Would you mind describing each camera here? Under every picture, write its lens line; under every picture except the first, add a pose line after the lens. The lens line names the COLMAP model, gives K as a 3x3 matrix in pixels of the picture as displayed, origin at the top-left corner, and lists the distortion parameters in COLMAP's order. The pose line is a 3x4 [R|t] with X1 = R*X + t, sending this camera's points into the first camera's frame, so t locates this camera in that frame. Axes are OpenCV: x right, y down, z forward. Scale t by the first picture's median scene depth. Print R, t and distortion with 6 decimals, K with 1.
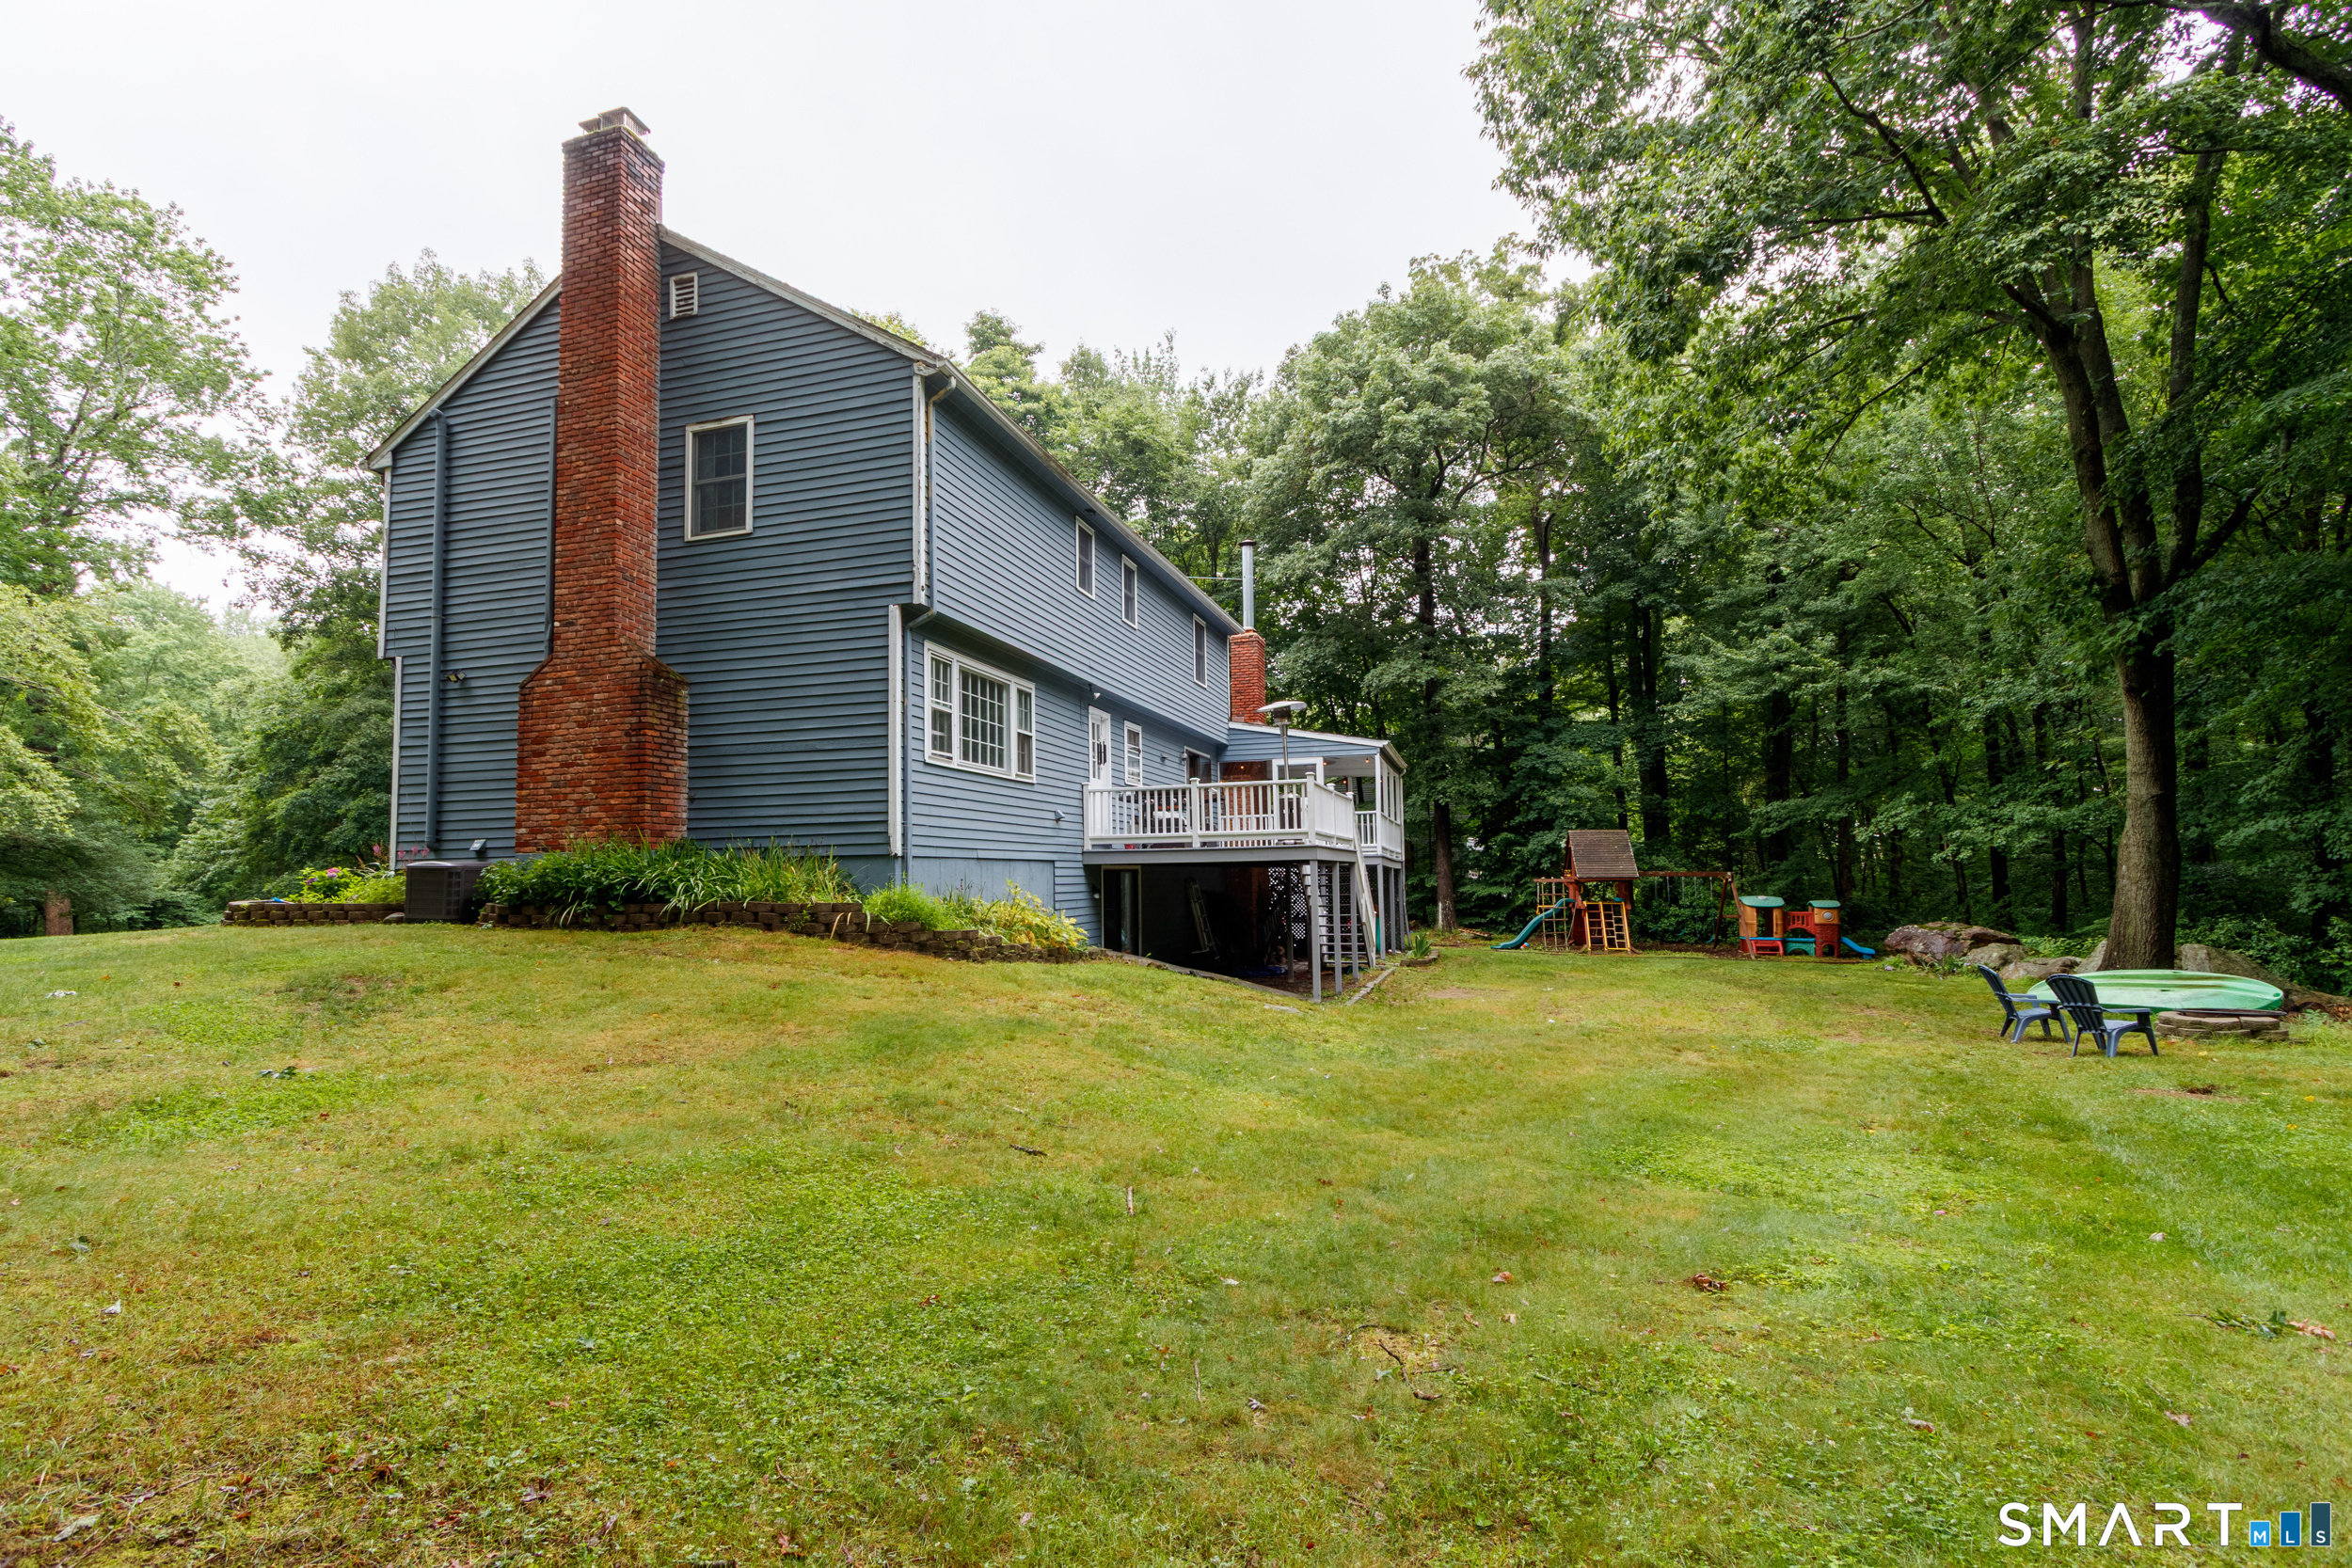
lens RADIAL K [[1060.5, 0, 1172.8], [0, 1060.5, 800.4], [0, 0, 1]] dist [0.002693, 0.000050]
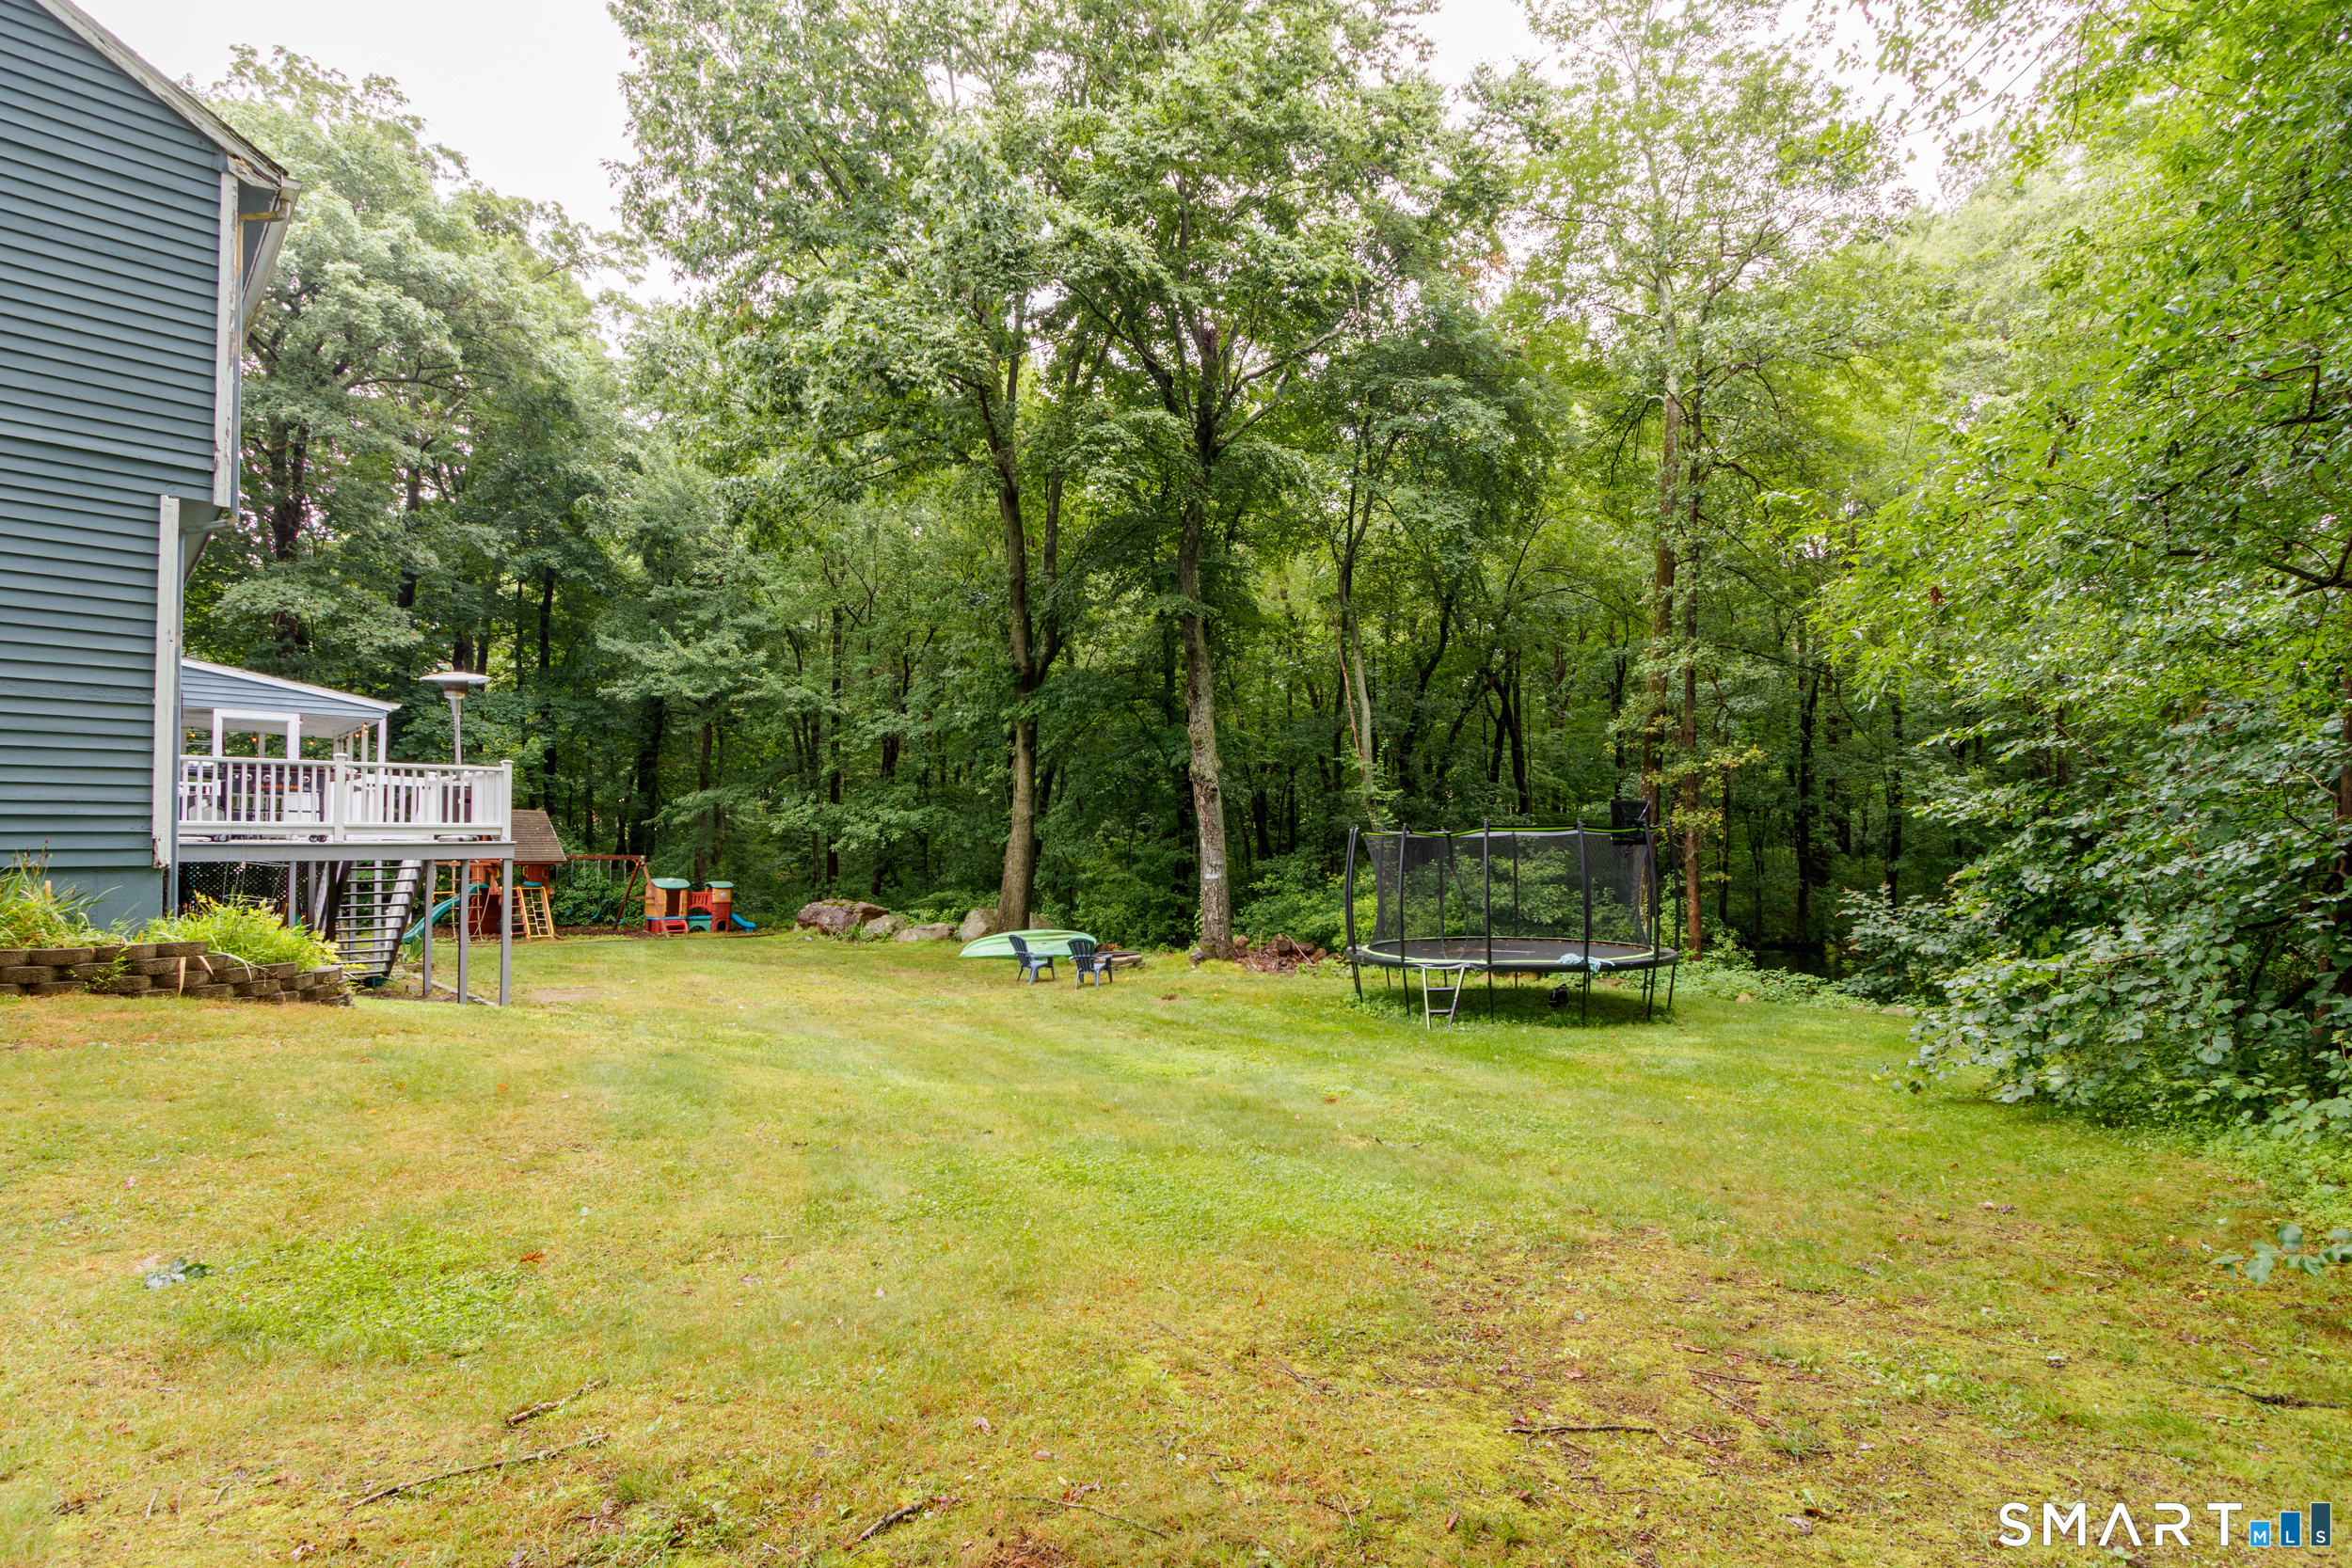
lens RADIAL K [[1129.8, 0, 1172.1], [0, 1129.8, 802.7], [0, 0, 1]] dist [-0.004420, -0.000429]
pose [[0.459059, 0.043349, 0.887347, -0.233597], [-0.074093, 0.997197, -0.010385, -0.011664], [-0.885311, -0.060979, 0.460985, 0.036457]]
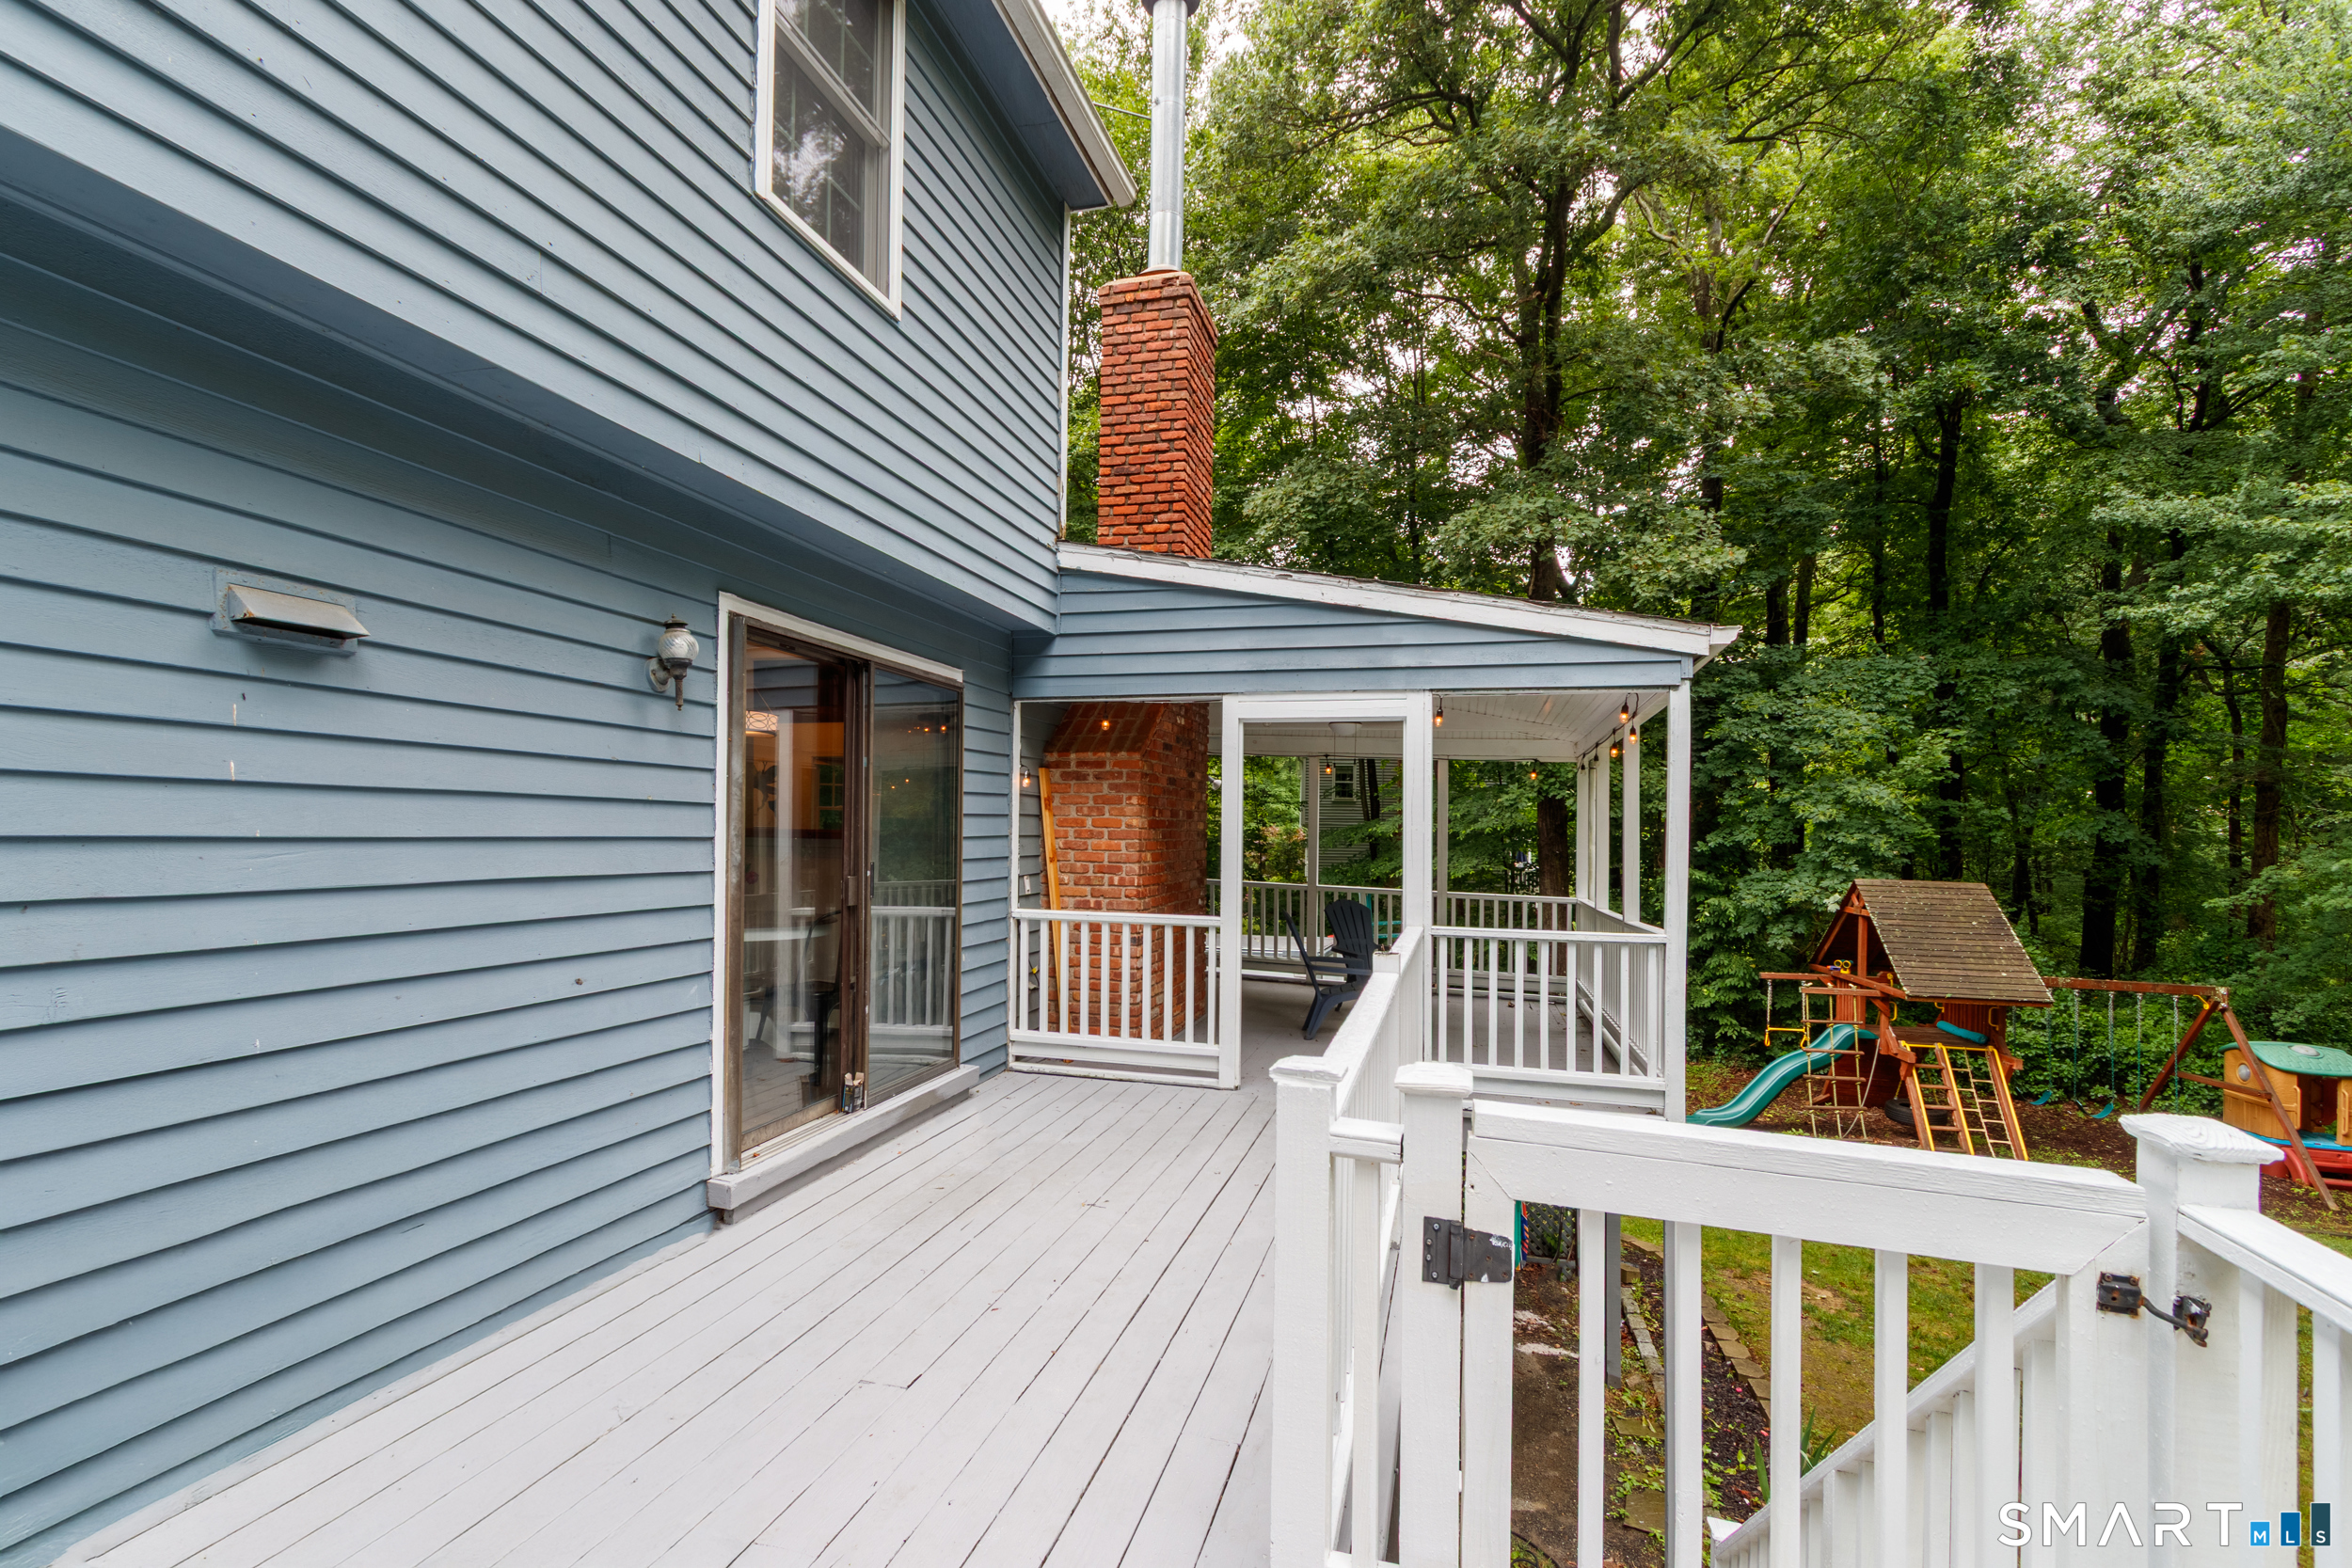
lens RADIAL K [[1060.5, 0, 1174.0], [0, 1060.5, 806.0], [0, 0, 1]] dist [0.002693, 0.000050]
pose [[0.998768, 0.029907, 0.039588, 0.058632], [-0.031989, 0.998079, 0.053053, -0.020753], [-0.037926, -0.054254, 0.997807, 0.600766]]
